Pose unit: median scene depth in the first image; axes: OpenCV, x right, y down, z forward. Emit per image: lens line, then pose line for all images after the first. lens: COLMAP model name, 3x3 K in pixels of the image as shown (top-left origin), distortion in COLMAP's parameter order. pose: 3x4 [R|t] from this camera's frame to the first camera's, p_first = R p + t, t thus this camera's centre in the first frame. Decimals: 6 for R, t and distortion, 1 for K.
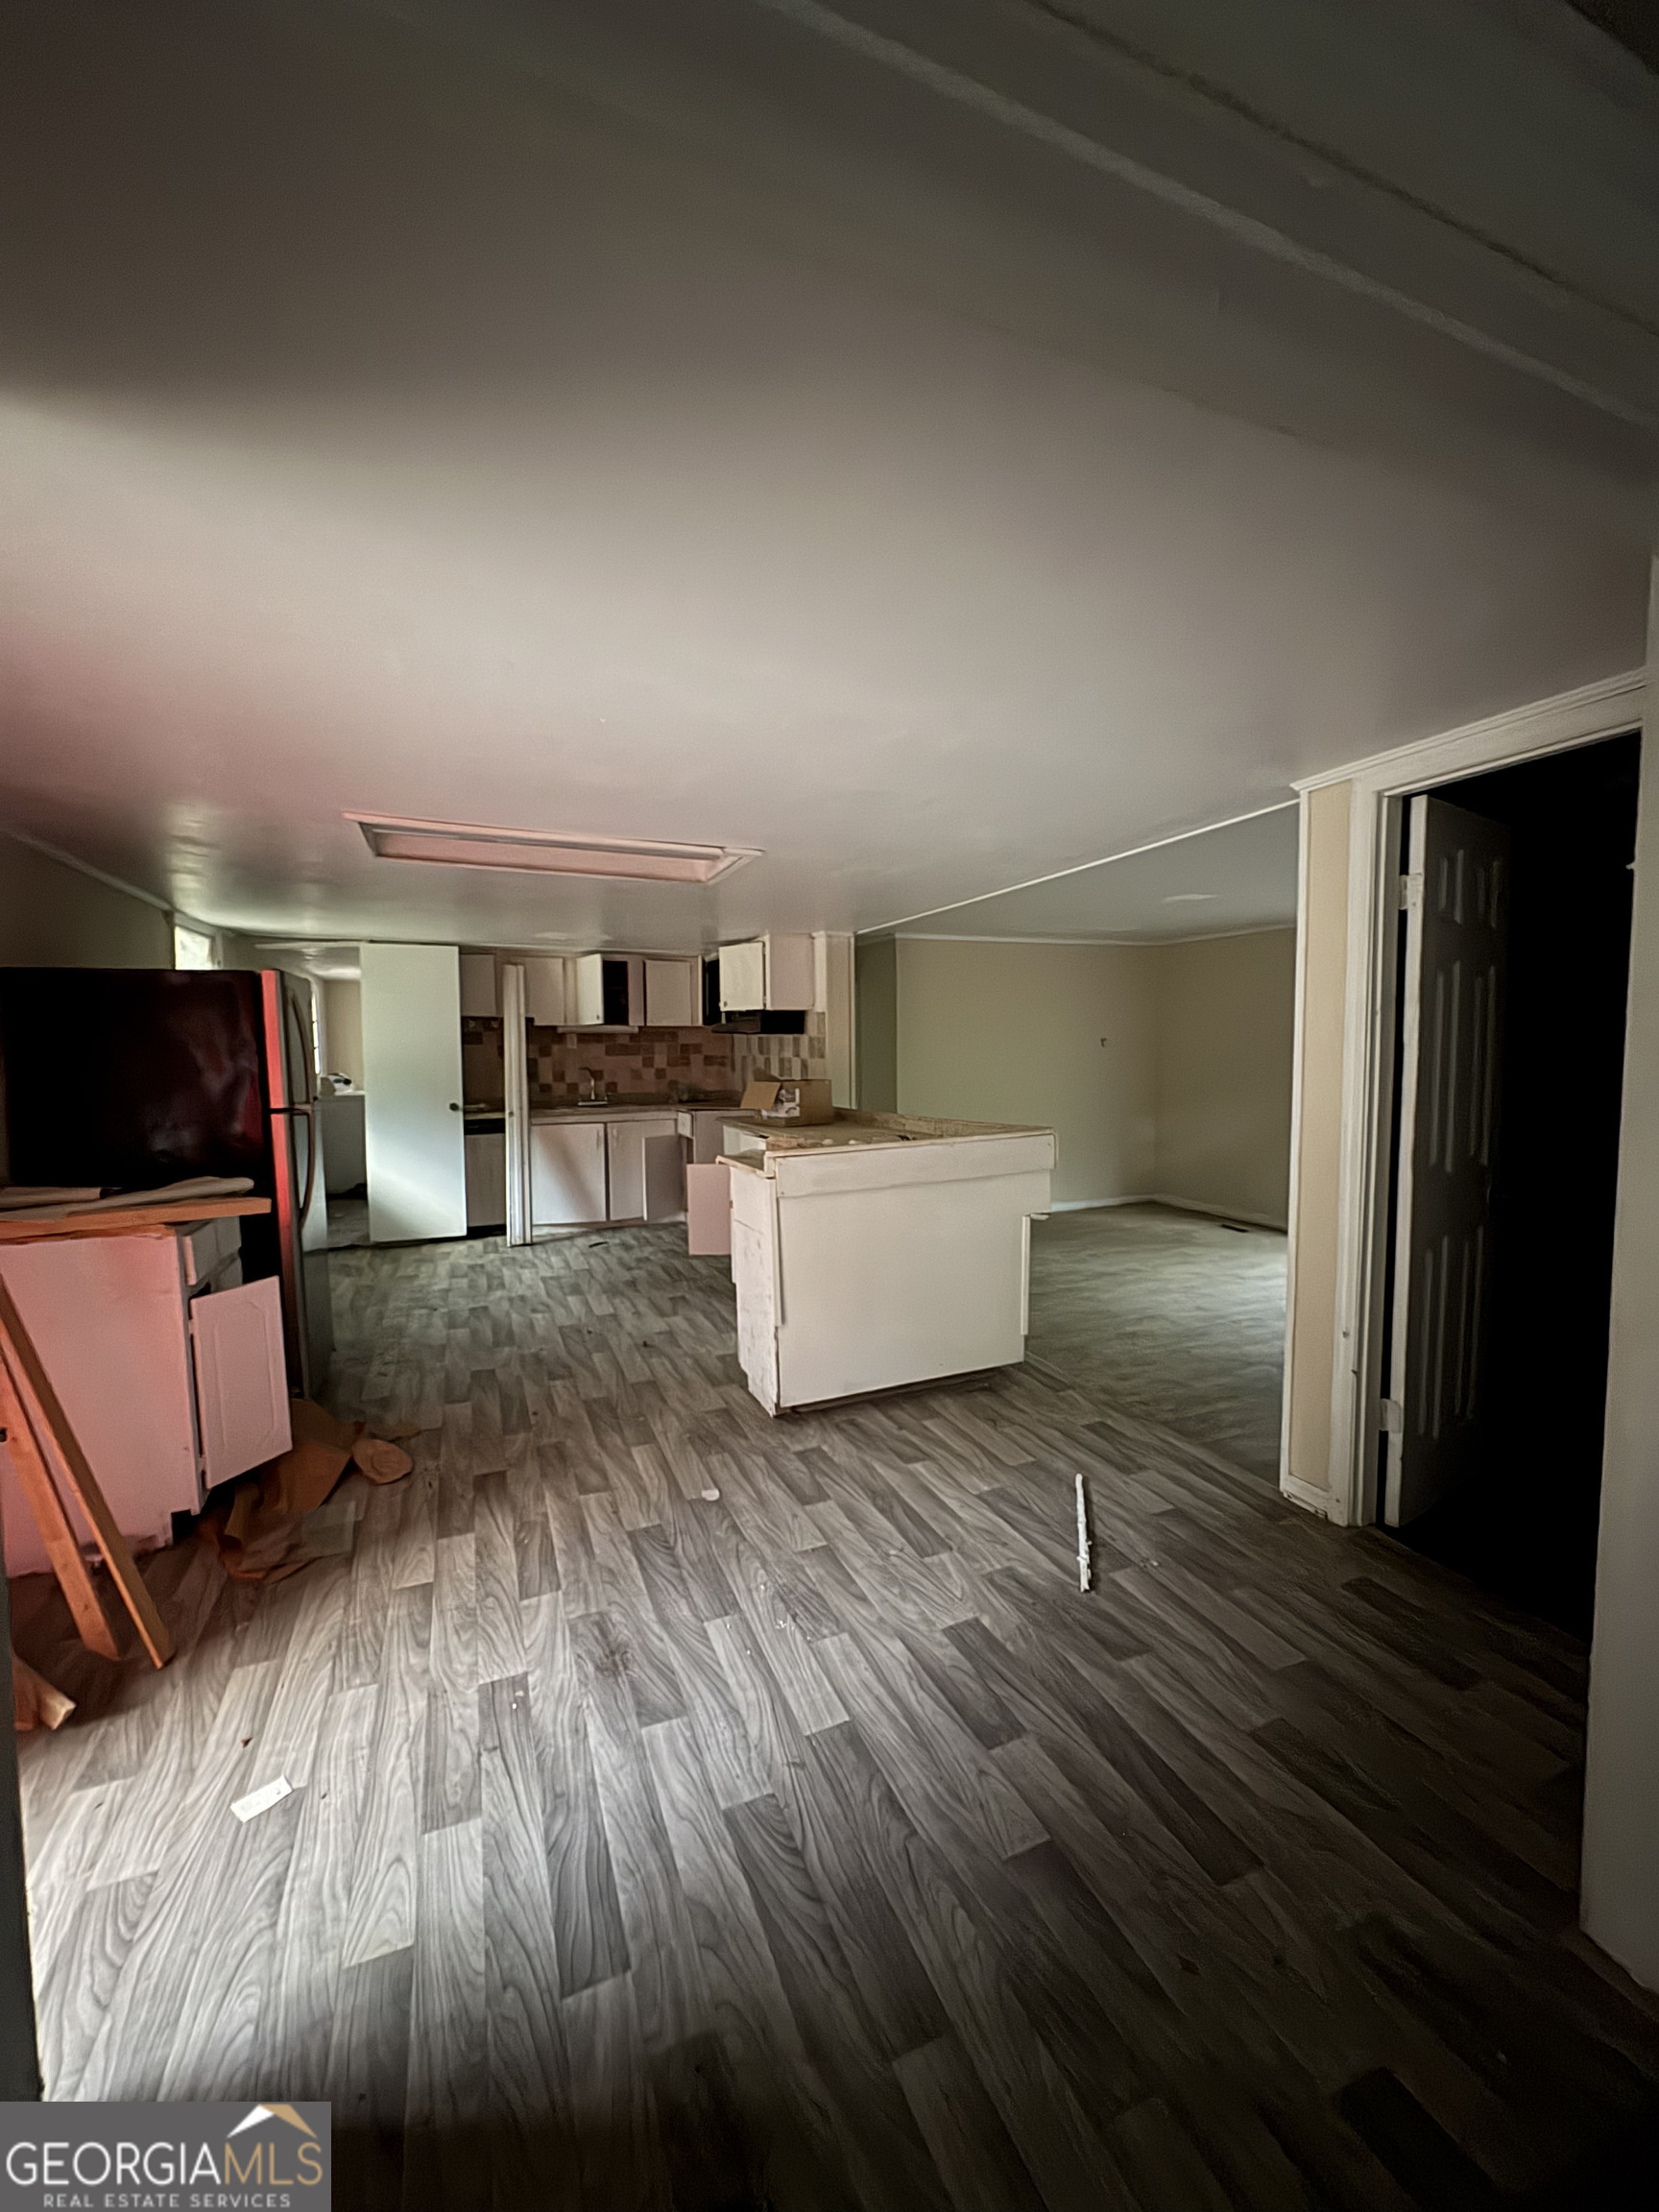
lens RADIAL K [[875.9, 0, 833.4], [0, 875.9, 1108.0], [0, 0, 1]] dist [-0.001940, 0.000067]
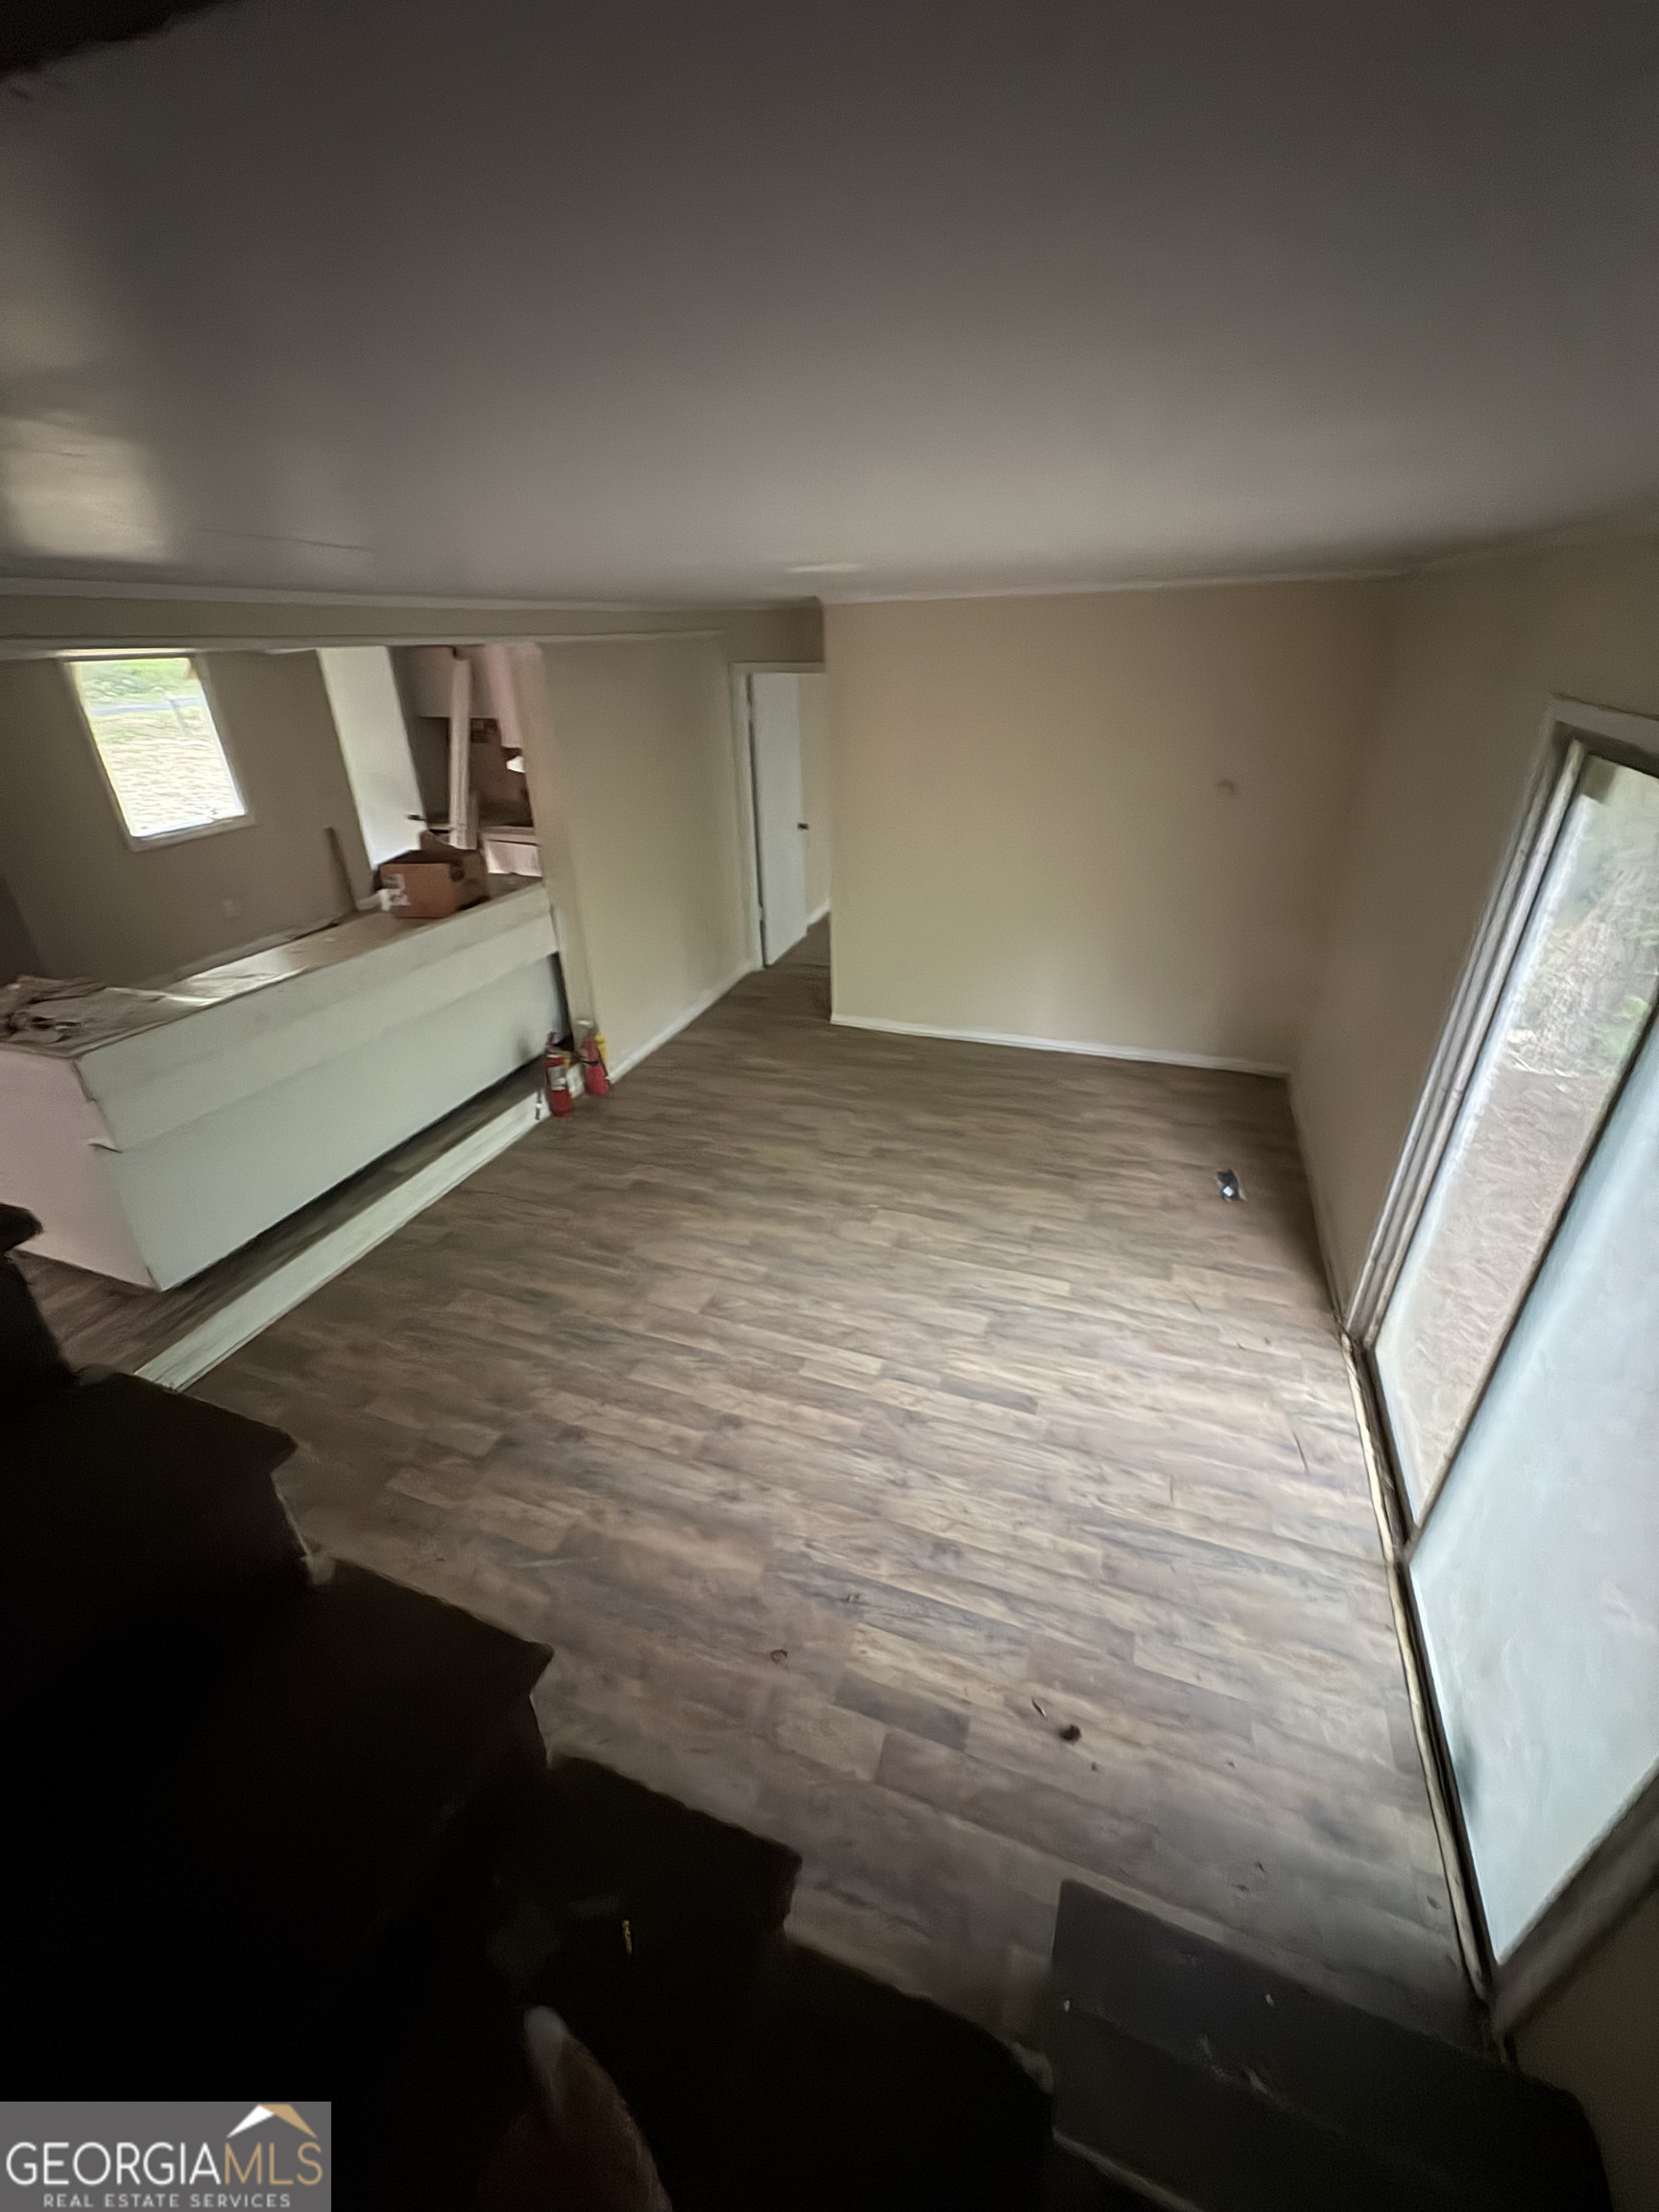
lens RADIAL K [[875.9, 0, 833.4], [0, 875.9, 1108.0], [0, 0, 1]] dist [-0.001940, 0.000067]
pose [[0.732137, 0.317134, -0.602828, 1.140697], [-0.034333, 0.901062, 0.432330, -0.265852], [0.680292, -0.295828, 0.670589, 0.895853]]
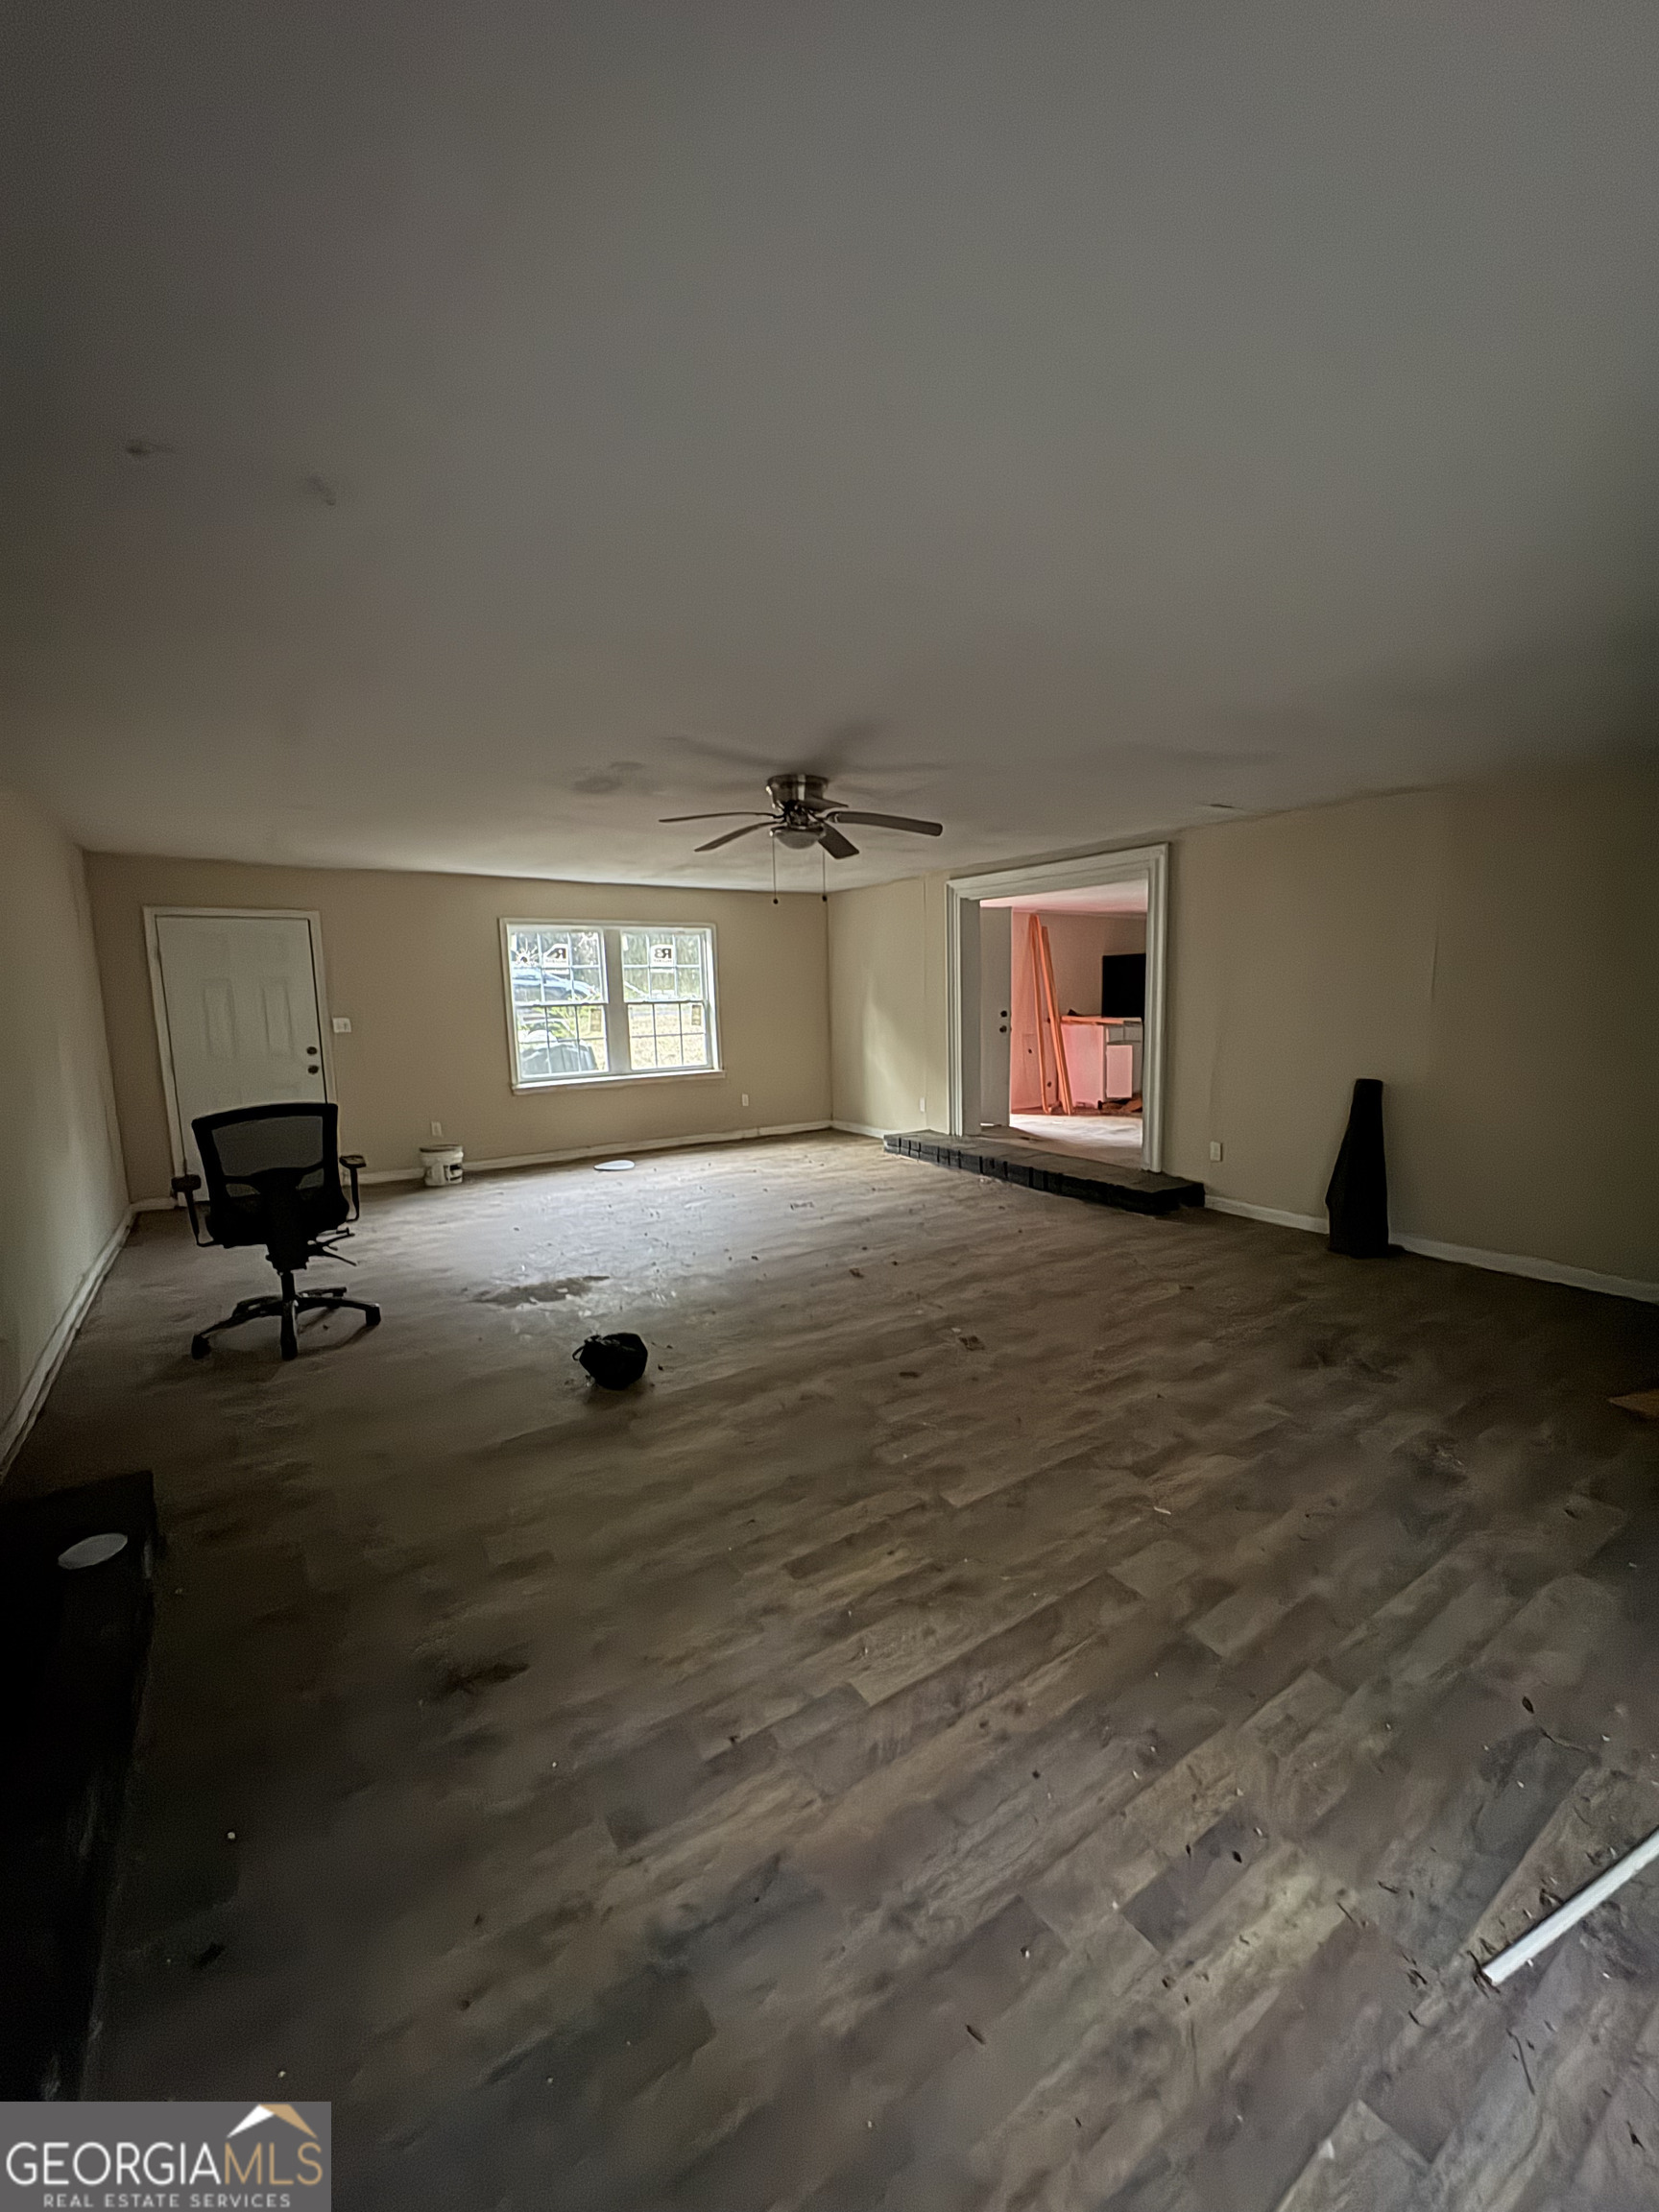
lens RADIAL K [[880.7, 0, 831.5], [0, 880.7, 1104.0], [0, 0, 1]] dist [0.000151, -0.000208]
pose [[0.188512, 0.130772, -0.973325, 1.833263], [-0.052907, 0.991008, 0.122901, 0.043593], [0.980645, 0.028327, 0.193736, -0.586930]]
